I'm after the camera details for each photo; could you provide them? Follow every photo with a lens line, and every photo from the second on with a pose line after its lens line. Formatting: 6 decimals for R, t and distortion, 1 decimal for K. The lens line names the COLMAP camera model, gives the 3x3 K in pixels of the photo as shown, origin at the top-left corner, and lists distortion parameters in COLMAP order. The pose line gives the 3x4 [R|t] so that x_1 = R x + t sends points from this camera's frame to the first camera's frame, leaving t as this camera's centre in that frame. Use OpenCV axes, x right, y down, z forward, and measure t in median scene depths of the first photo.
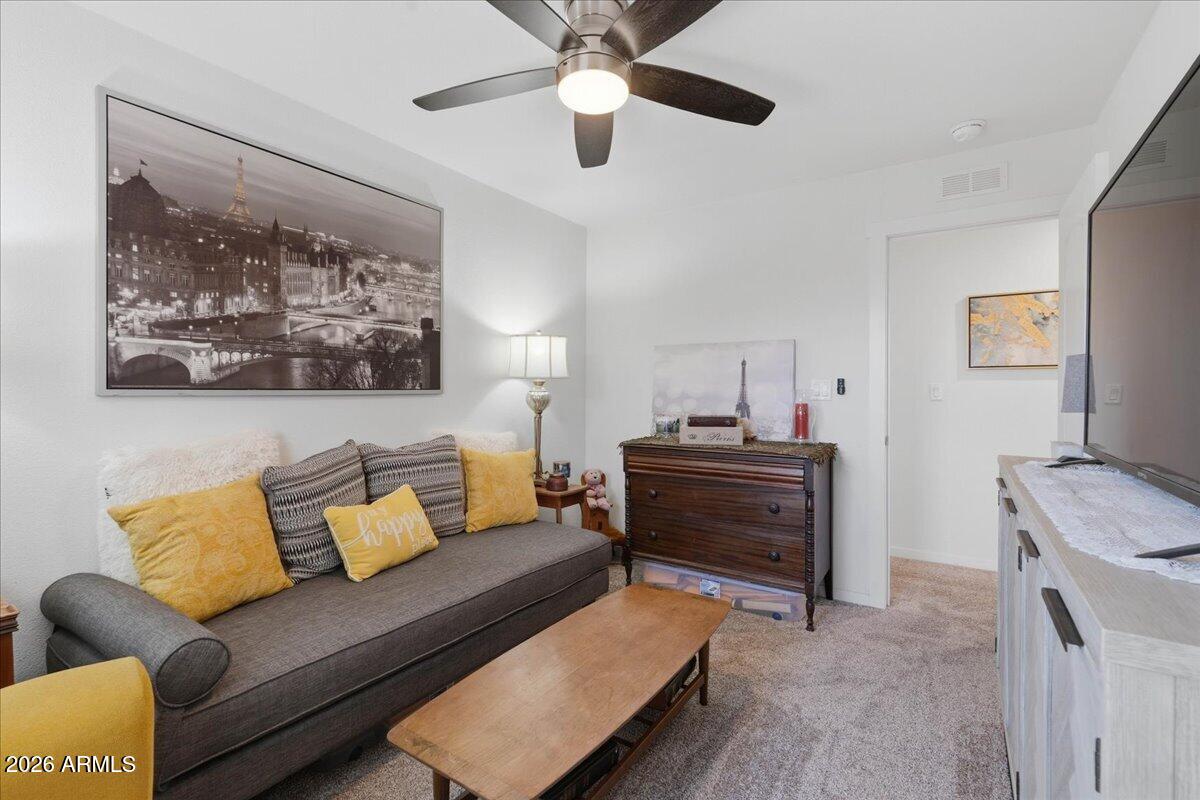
lens RADIAL K [[531.0, 0, 604.8], [0, 531.0, 390.4], [0, 0, 1]] dist [0.002039, 0.000958]
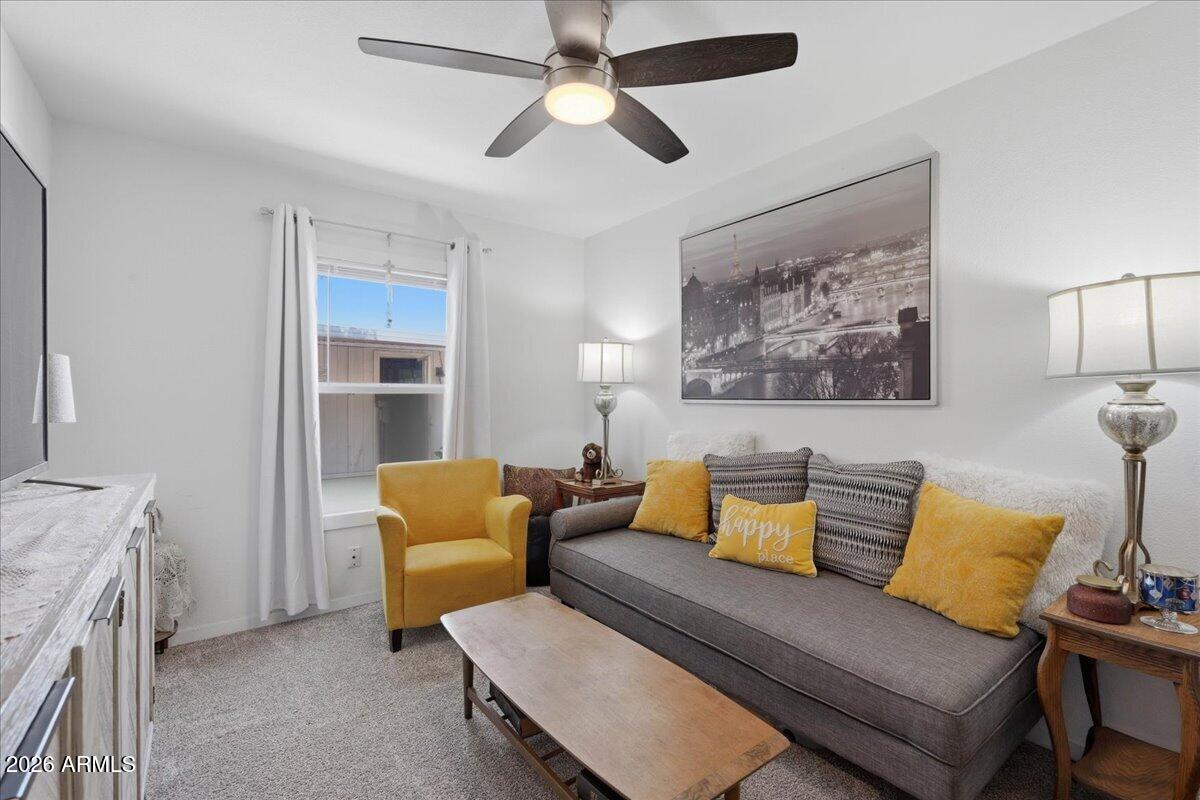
lens RADIAL K [[531.0, 0, 604.7], [0, 531.0, 404.2], [0, 0, 1]] dist [0.002039, 0.000958]
pose [[-0.329479, -0.006091, -0.944143, 0.644390], [-0.016954, 0.999856, -0.000534, 0.014966], [0.944011, 0.015832, -0.329535, 0.986302]]
